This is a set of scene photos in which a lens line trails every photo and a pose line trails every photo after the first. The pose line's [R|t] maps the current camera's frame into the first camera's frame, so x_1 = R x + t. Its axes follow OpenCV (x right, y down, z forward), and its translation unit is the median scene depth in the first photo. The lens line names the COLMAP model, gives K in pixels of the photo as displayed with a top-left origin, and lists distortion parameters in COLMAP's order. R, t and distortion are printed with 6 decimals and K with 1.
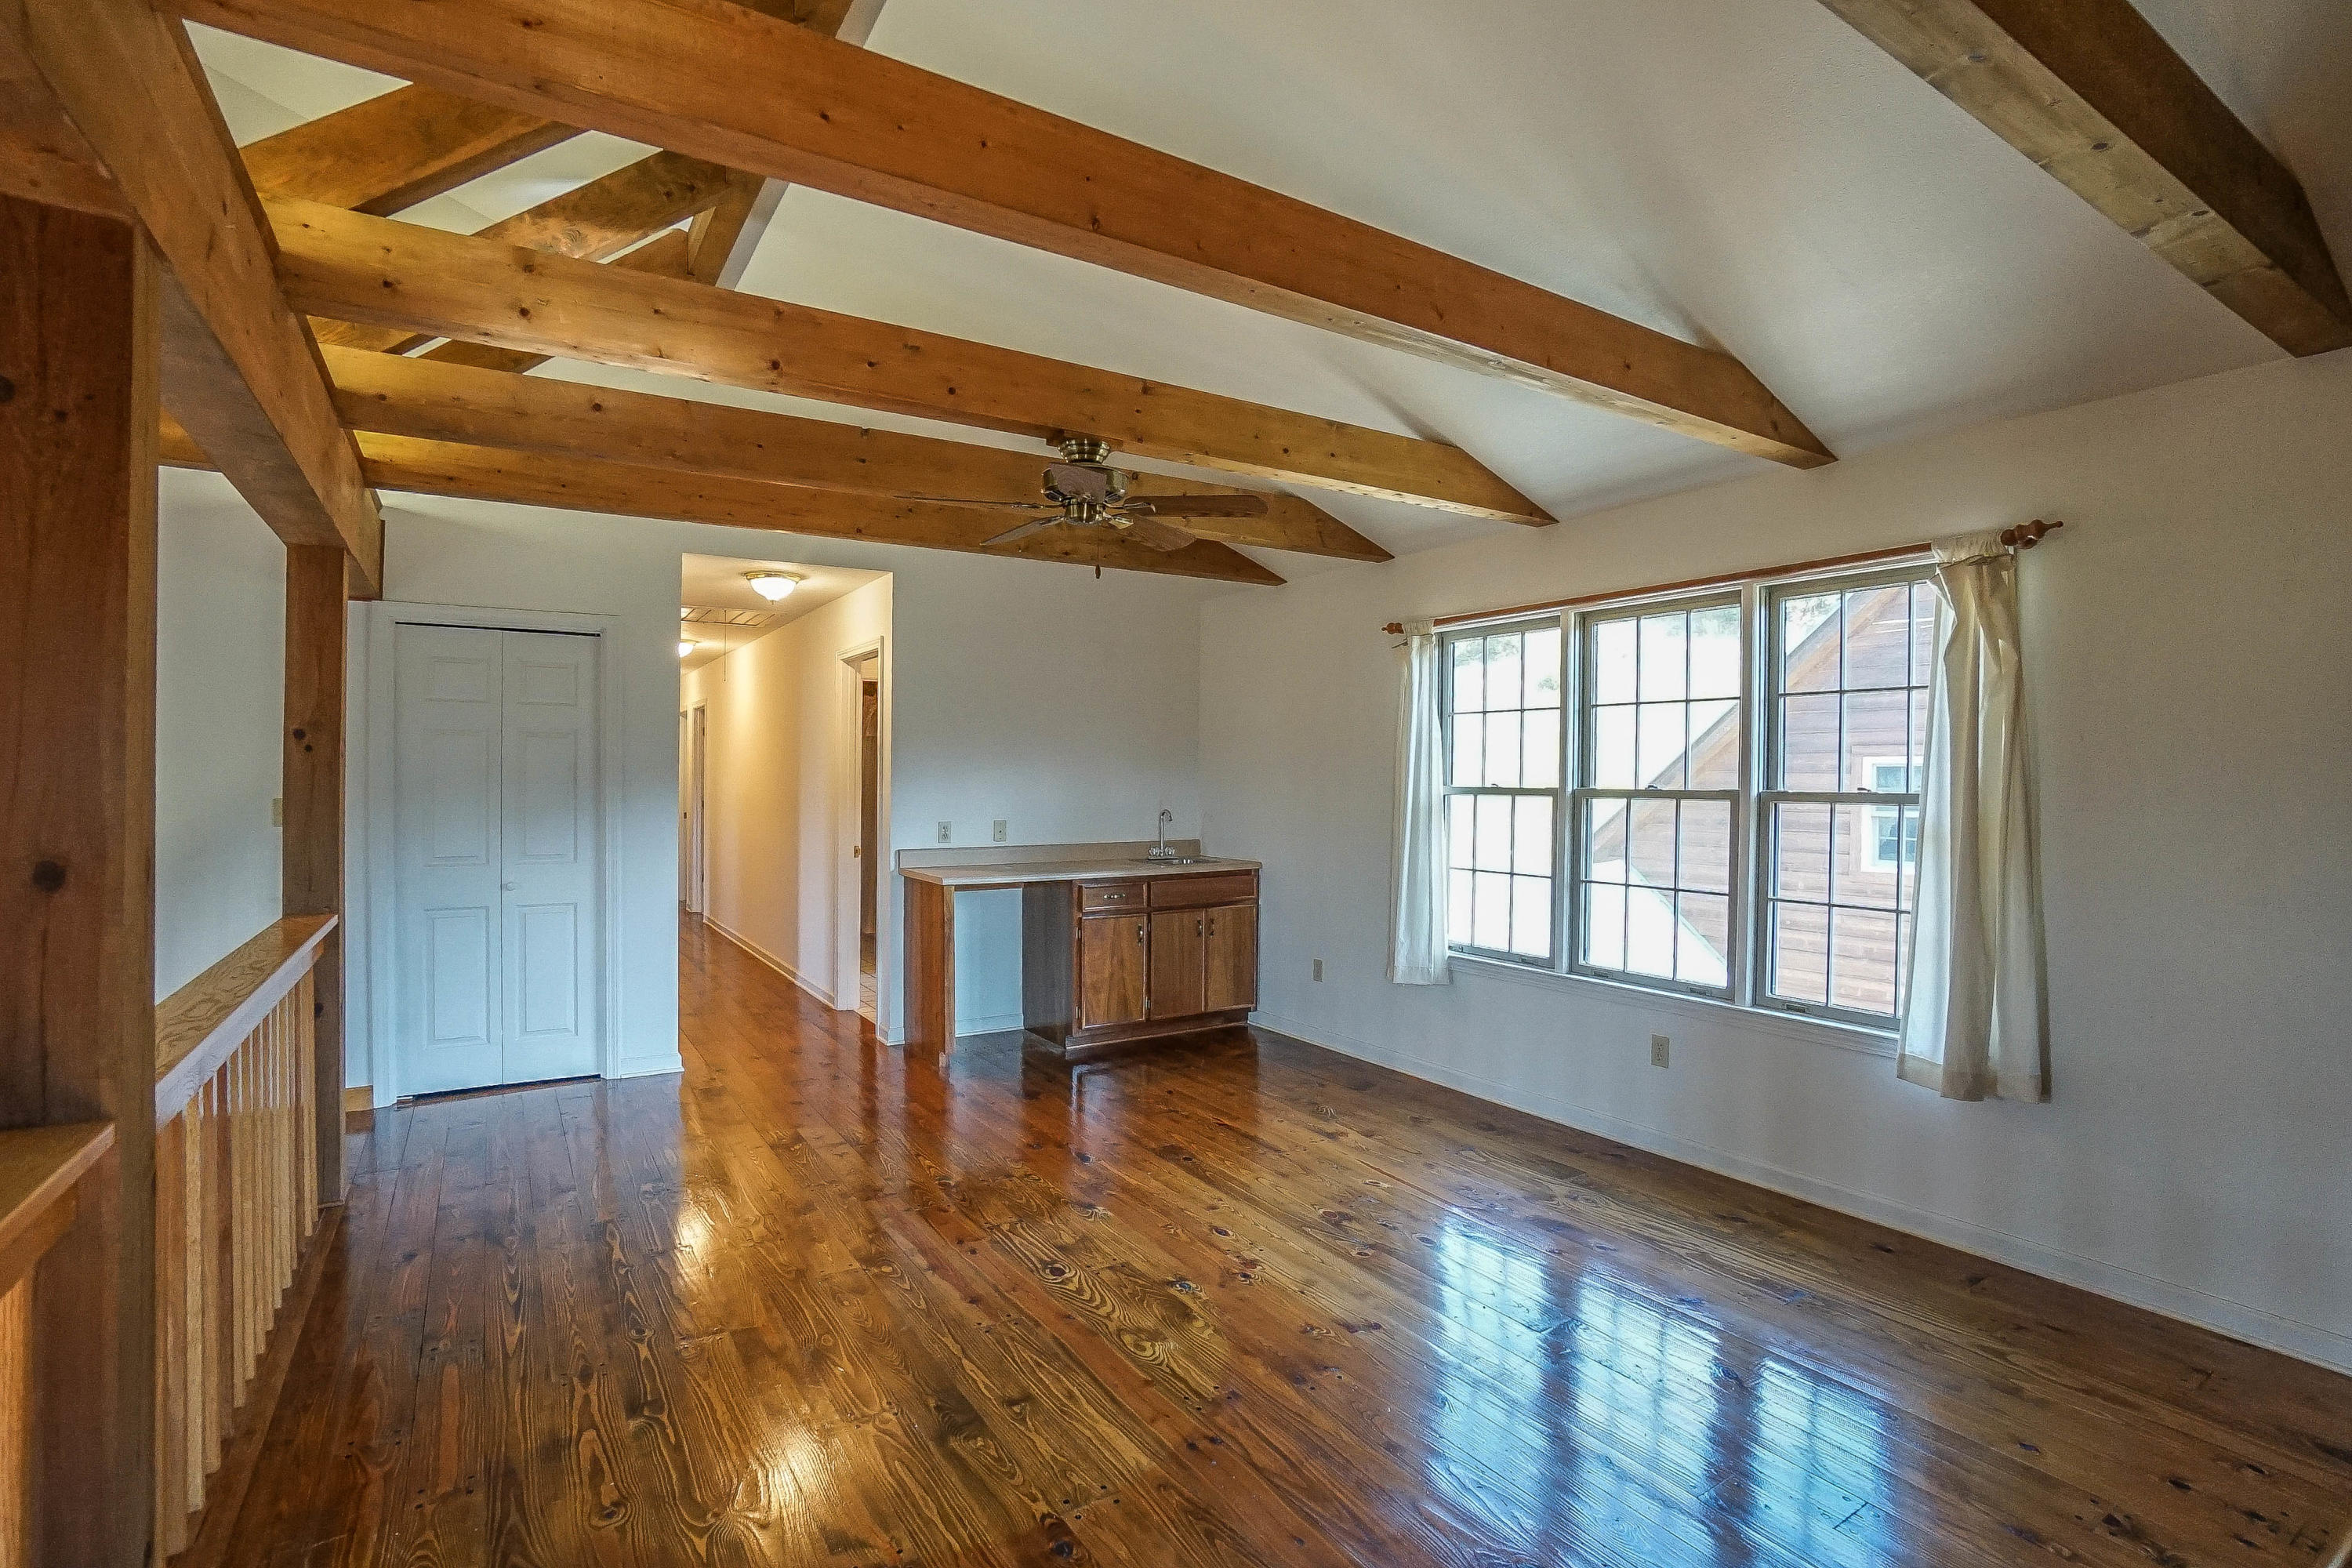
lens RADIAL K [[1061.3, 0, 1175.0], [0, 1061.3, 765.1], [0, 0, 1]] dist [-0.046485, 0.014978]
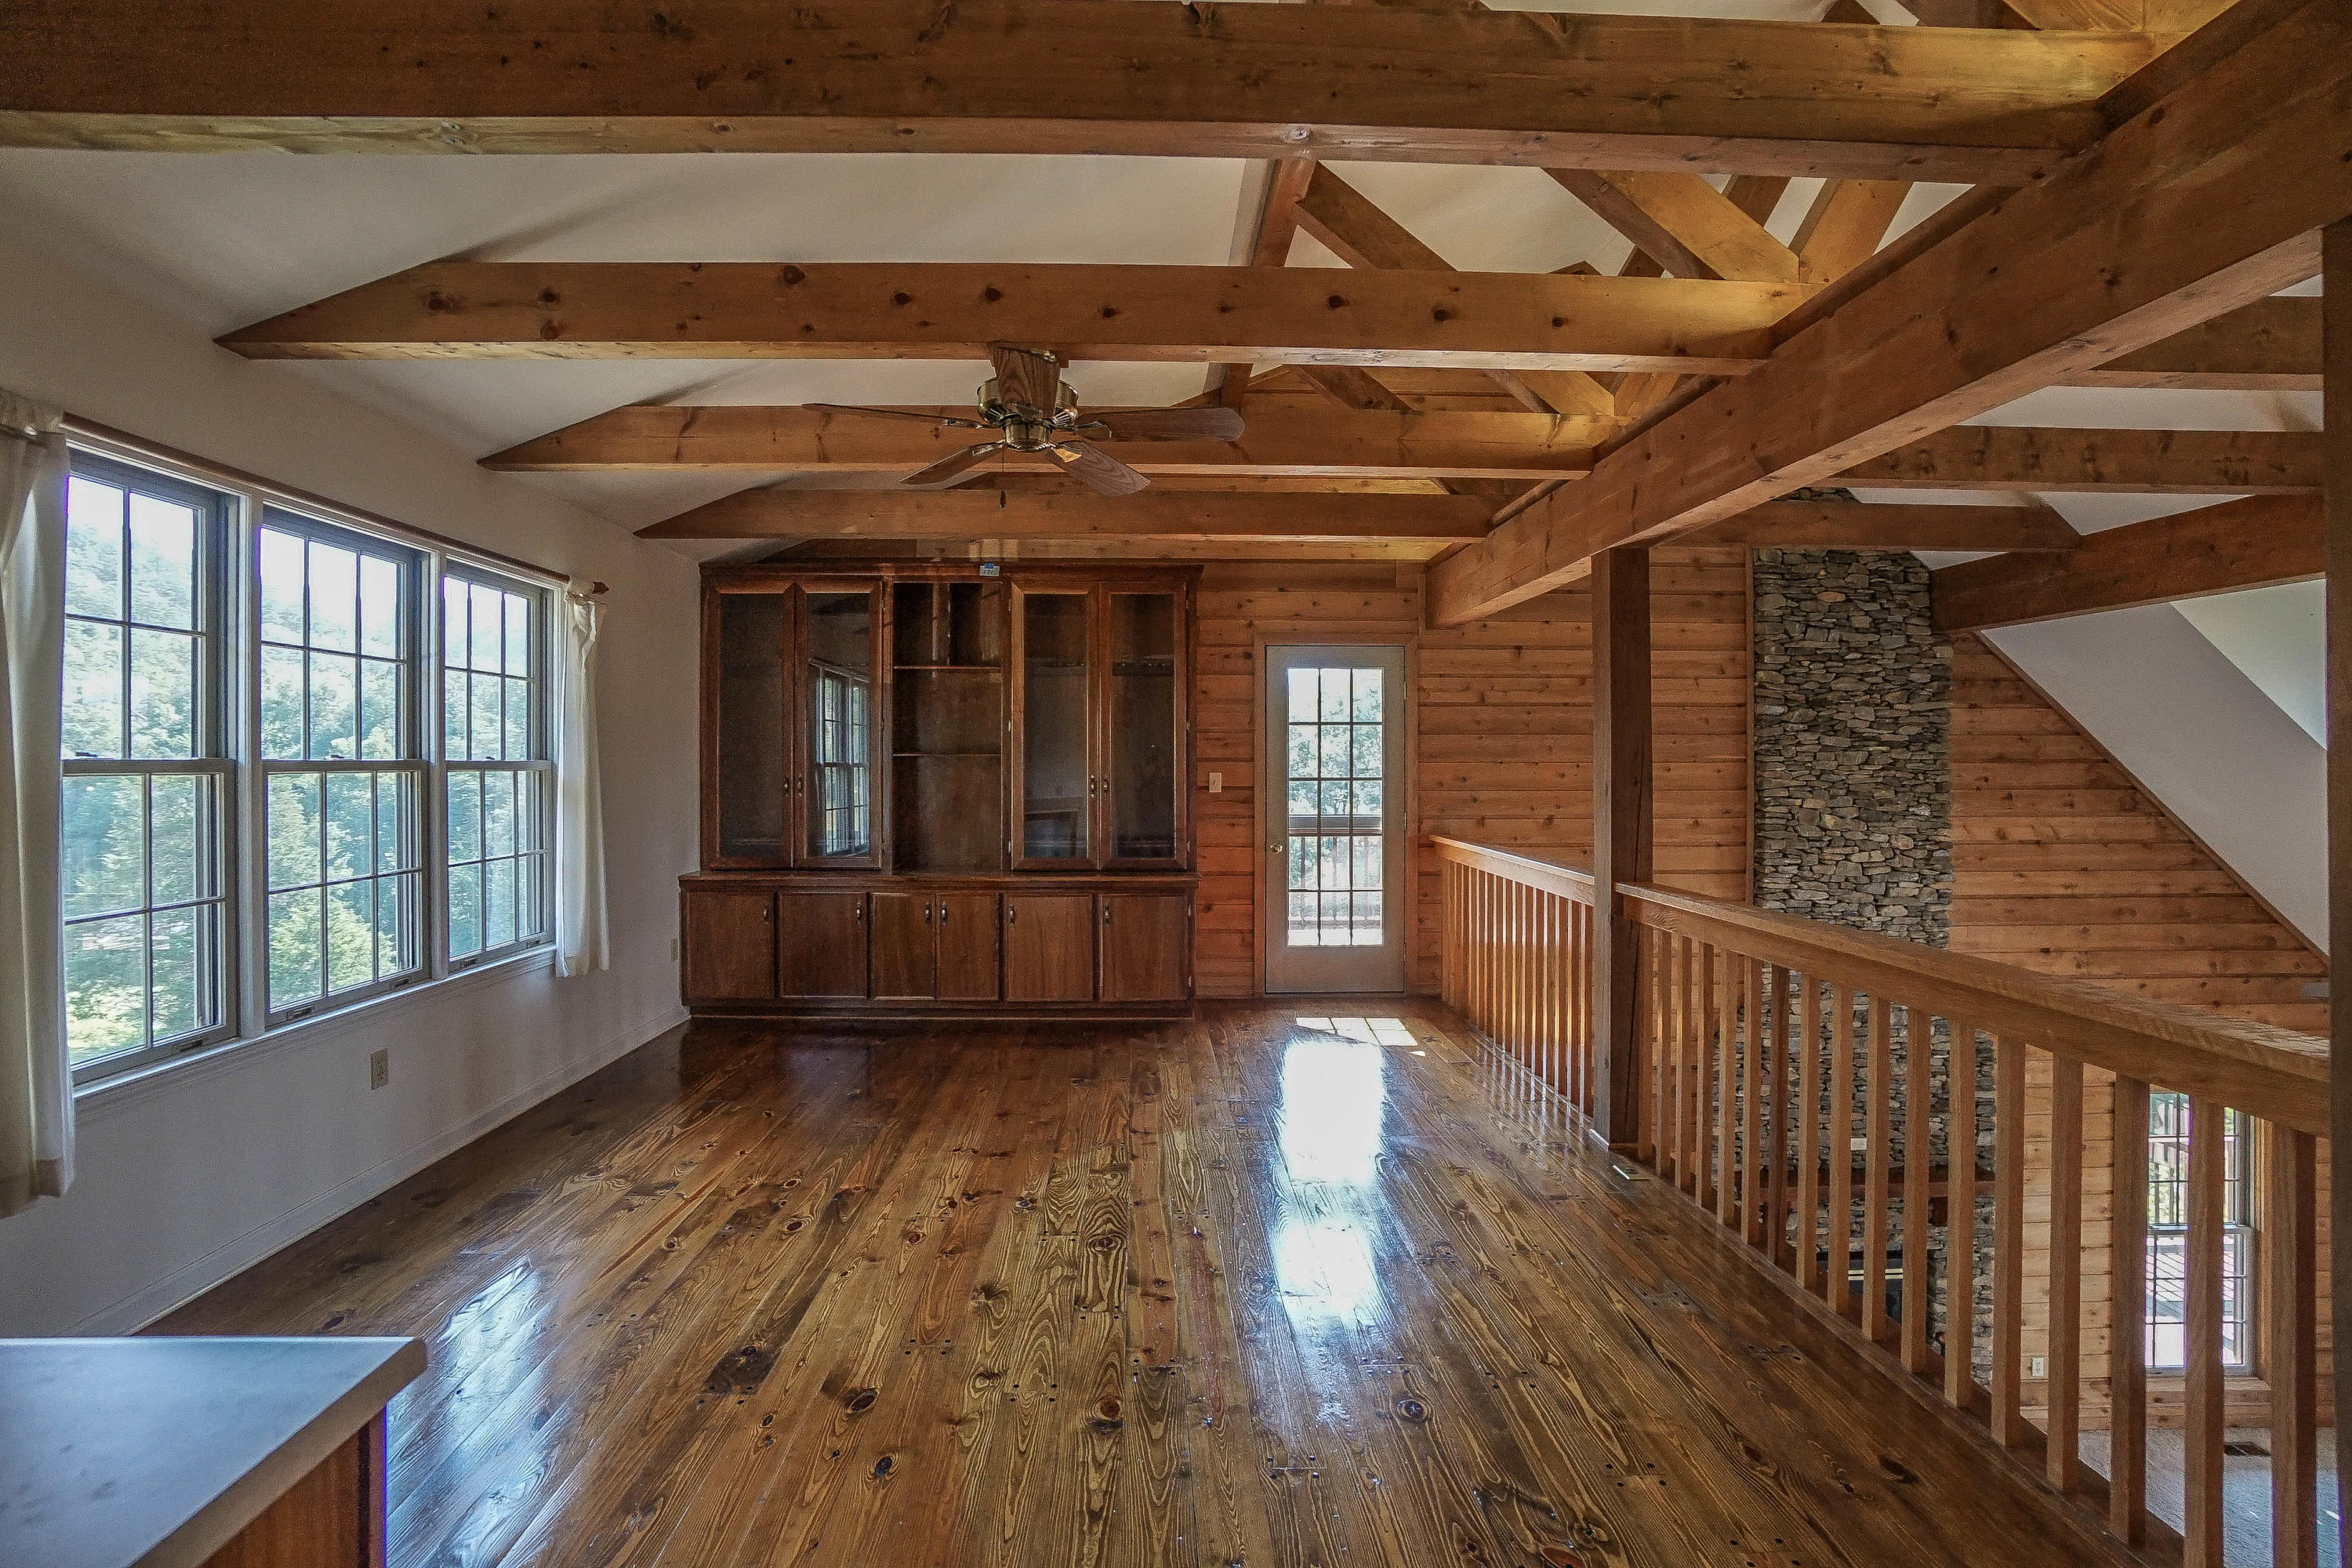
lens RADIAL K [[1061.3, 0, 1175.0], [0, 1061.3, 765.1], [0, 0, 1]] dist [-0.046485, 0.014978]
pose [[-0.858018, -0.011861, 0.513483, -0.542063], [-0.015879, 0.999868, -0.003438, 0.020763], [-0.513374, -0.011103, -0.858093, 1.457882]]
